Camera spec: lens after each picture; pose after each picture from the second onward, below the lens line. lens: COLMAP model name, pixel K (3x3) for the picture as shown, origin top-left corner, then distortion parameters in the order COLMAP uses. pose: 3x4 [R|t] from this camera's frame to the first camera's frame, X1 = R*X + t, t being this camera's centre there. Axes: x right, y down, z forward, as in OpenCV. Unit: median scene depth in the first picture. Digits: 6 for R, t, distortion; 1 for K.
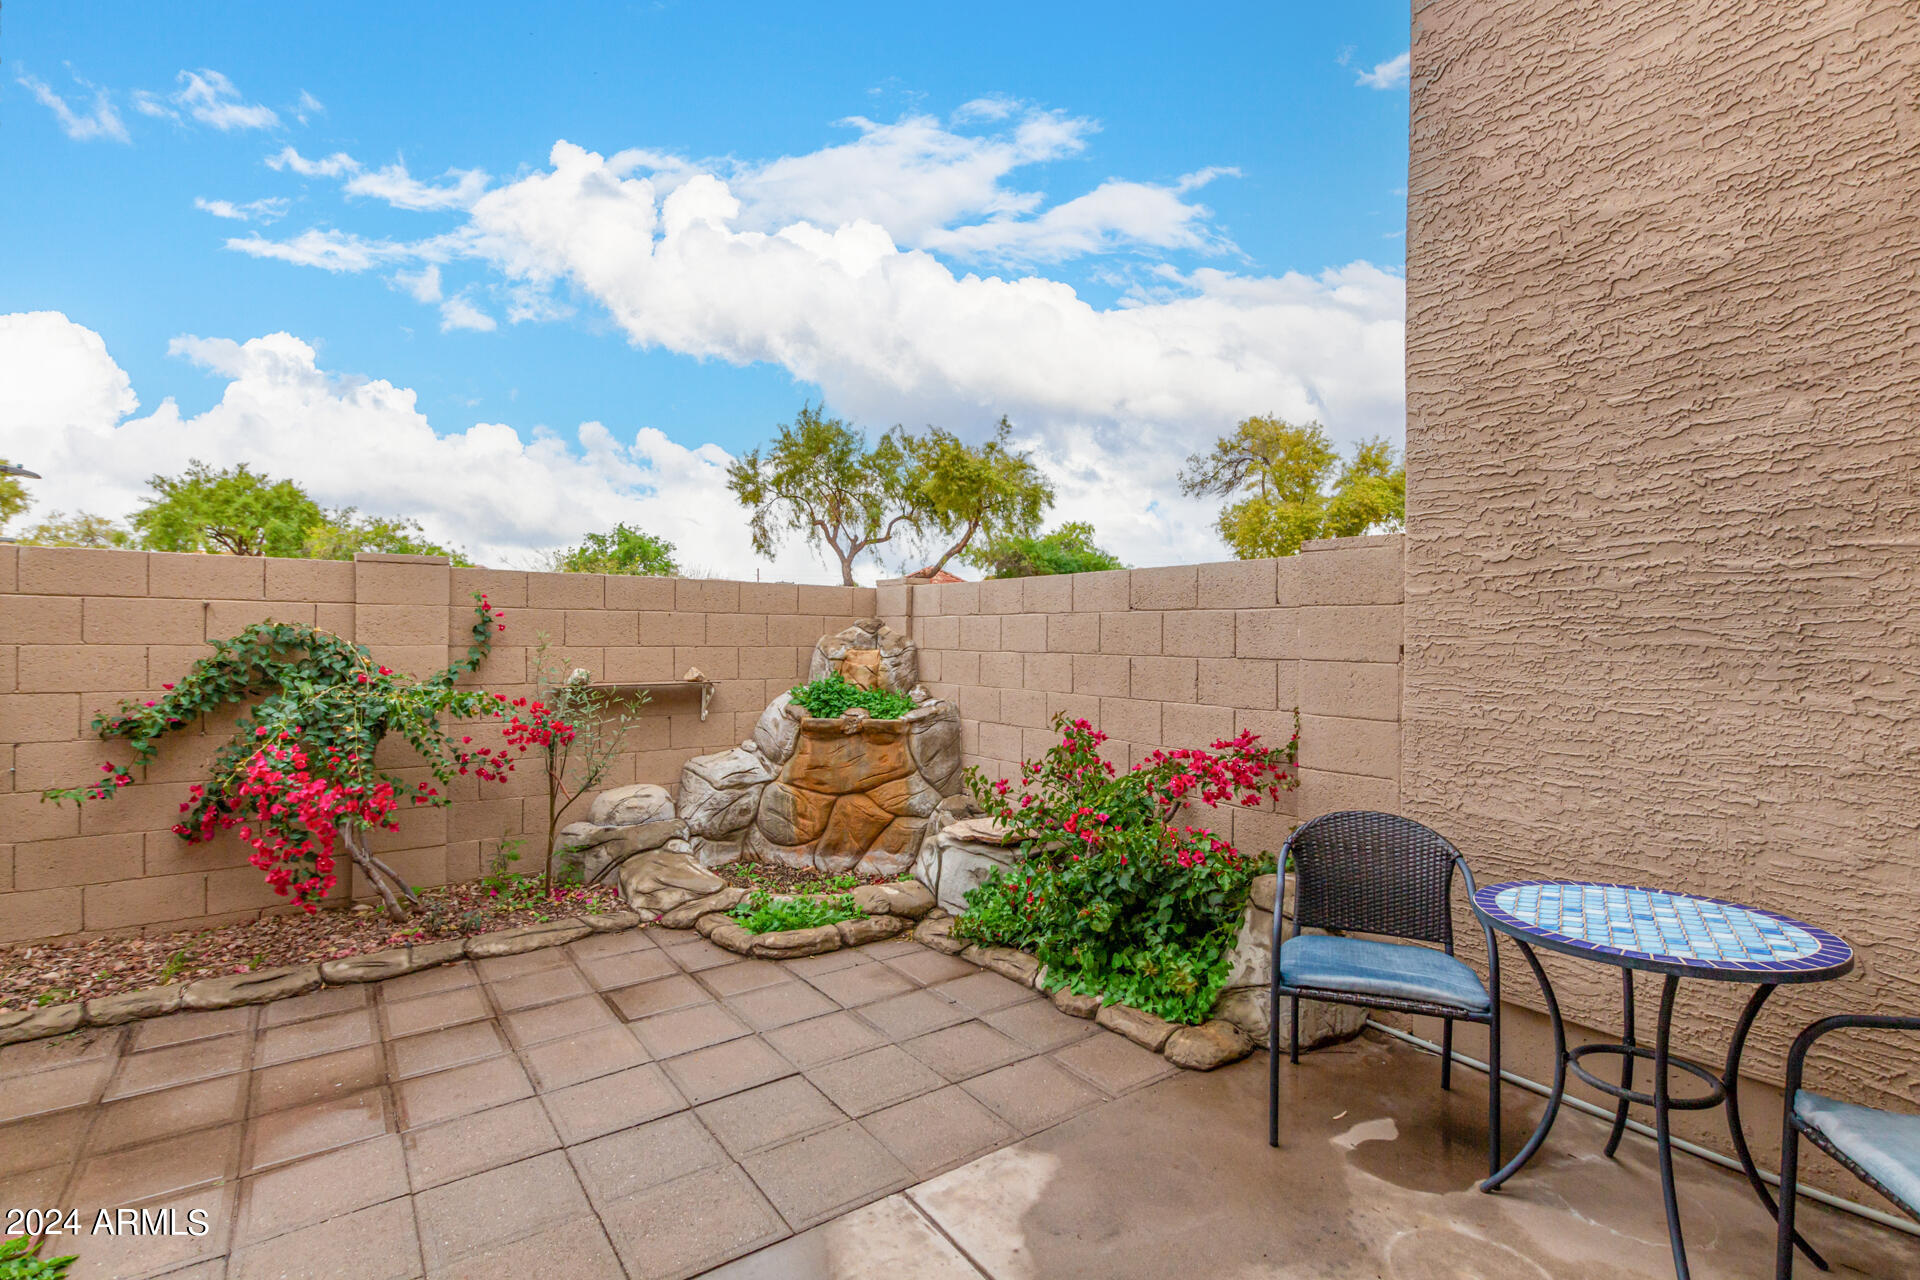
lens RADIAL K [[873.8, 0, 960.0], [0, 873.8, 640.0], [0, 0, 1]] dist [0.016081, -0.008554]
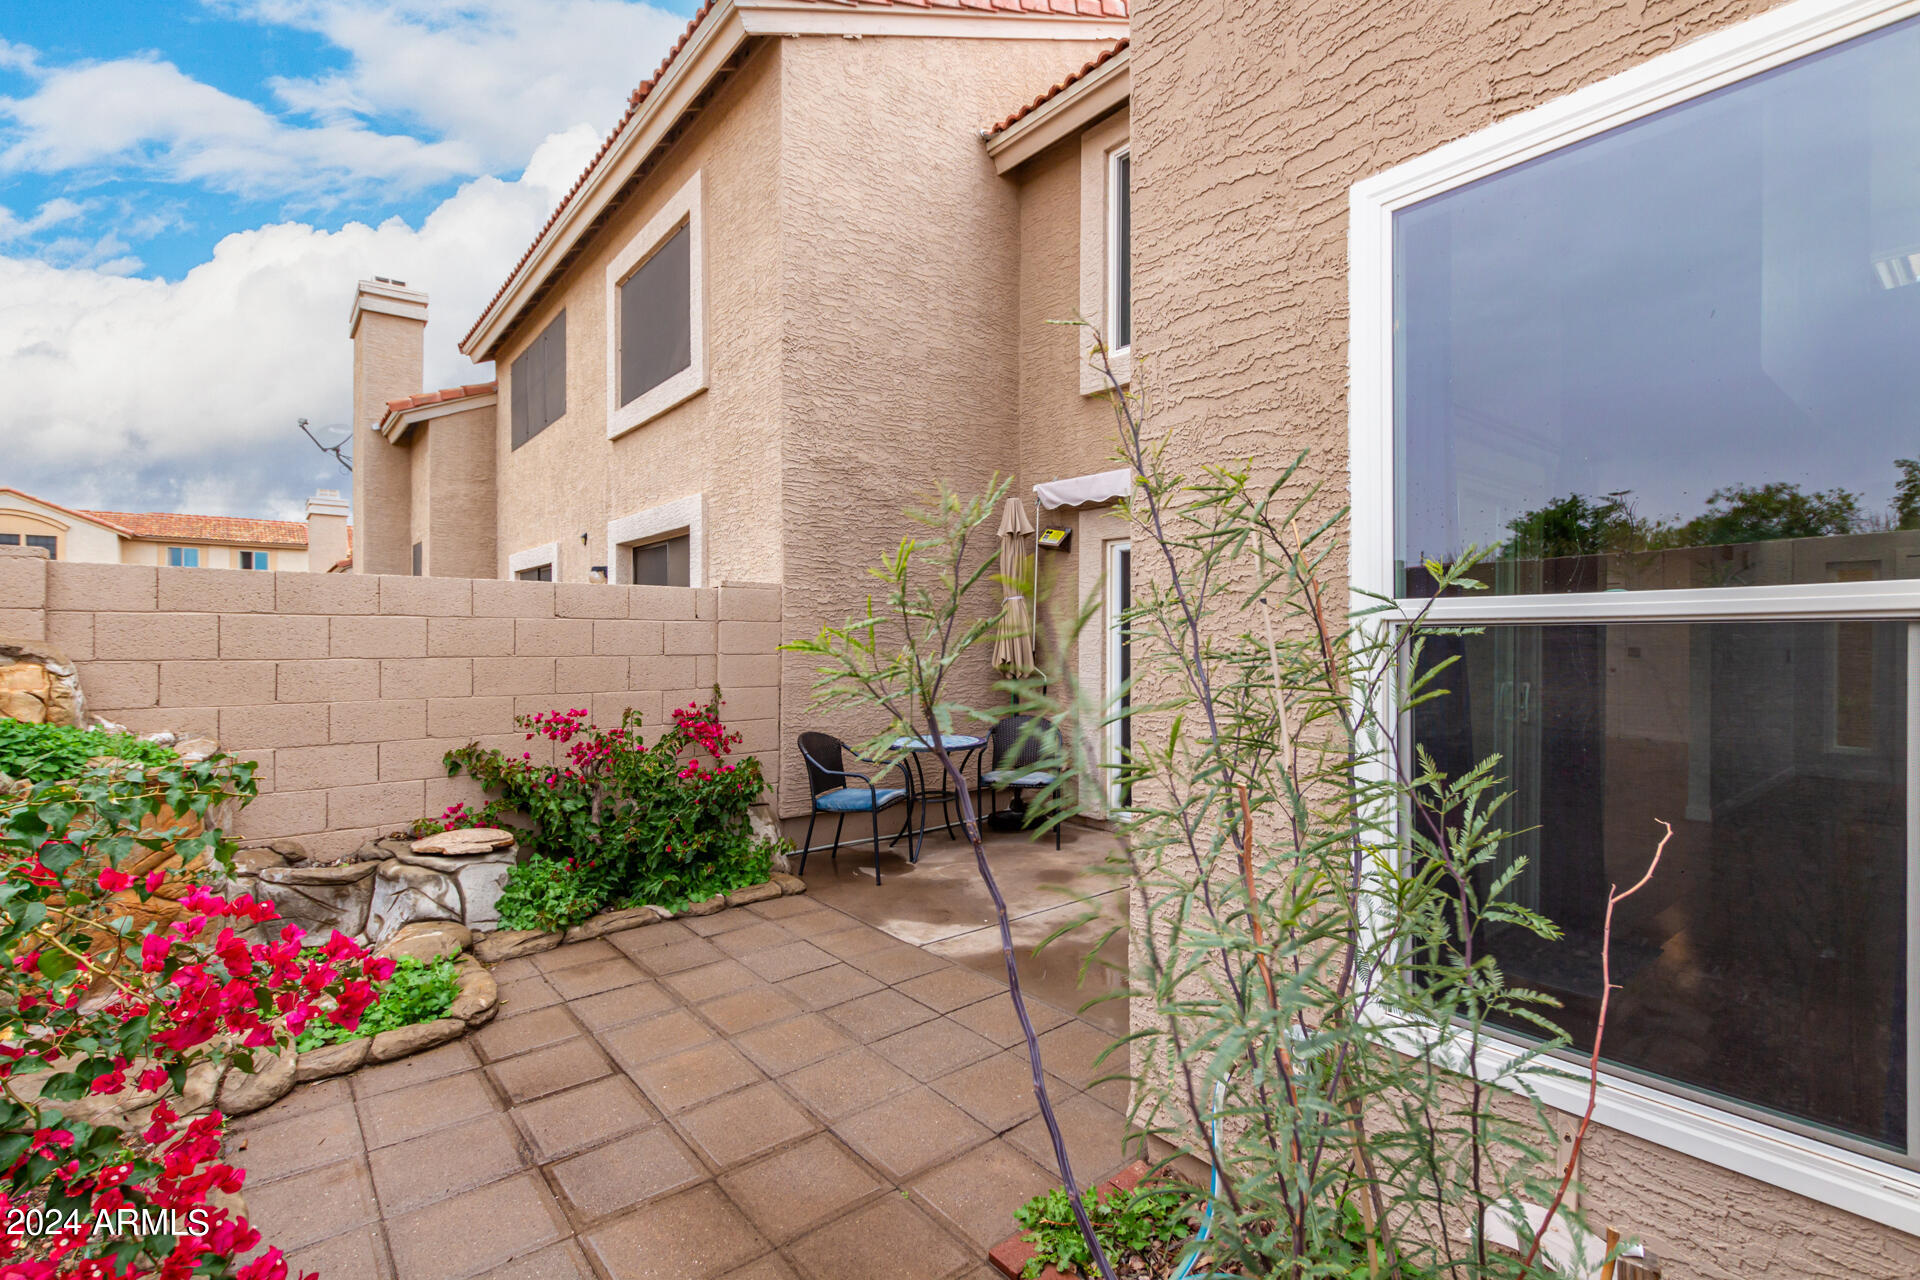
lens RADIAL K [[870.6, 0, 959.8], [0, 870.6, 646.2], [0, 0, 1]] dist [0.000135, 0.000000]
pose [[-0.057797, -0.012129, 0.998255, -1.458585], [0.004319, 0.999914, 0.012399, -0.012408], [-0.998319, 0.005028, -0.057739, 0.791826]]
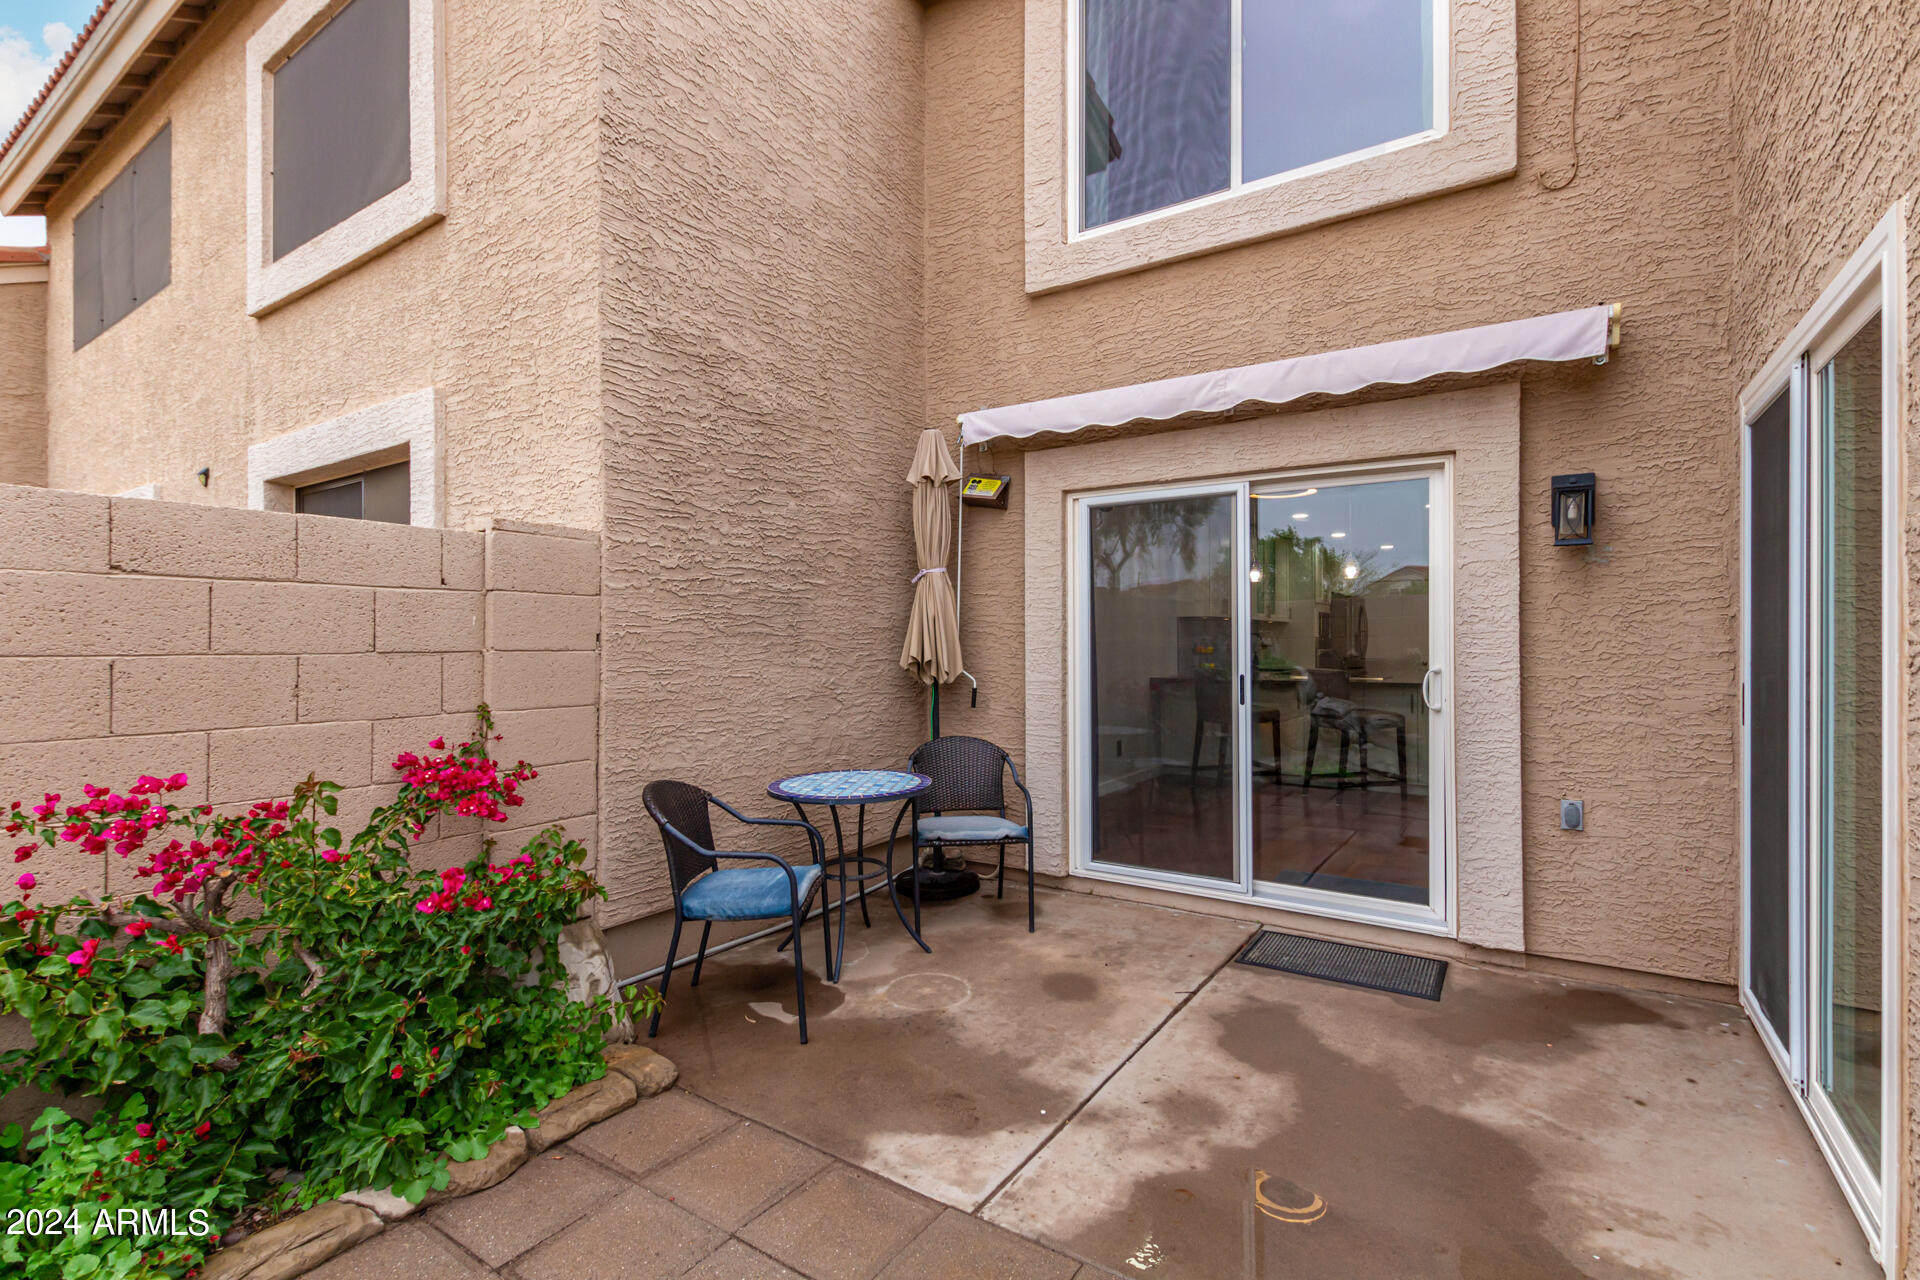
lens RADIAL K [[873.8, 0, 960.0], [0, 873.8, 640.0], [0, 0, 1]] dist [0.016081, -0.008554]
pose [[-0.345919, 0.000083, 0.938264, -0.727359], [0.007712, 0.999966, 0.002755, 0.015331], [-0.938233, 0.008189, -0.345908, 1.037921]]
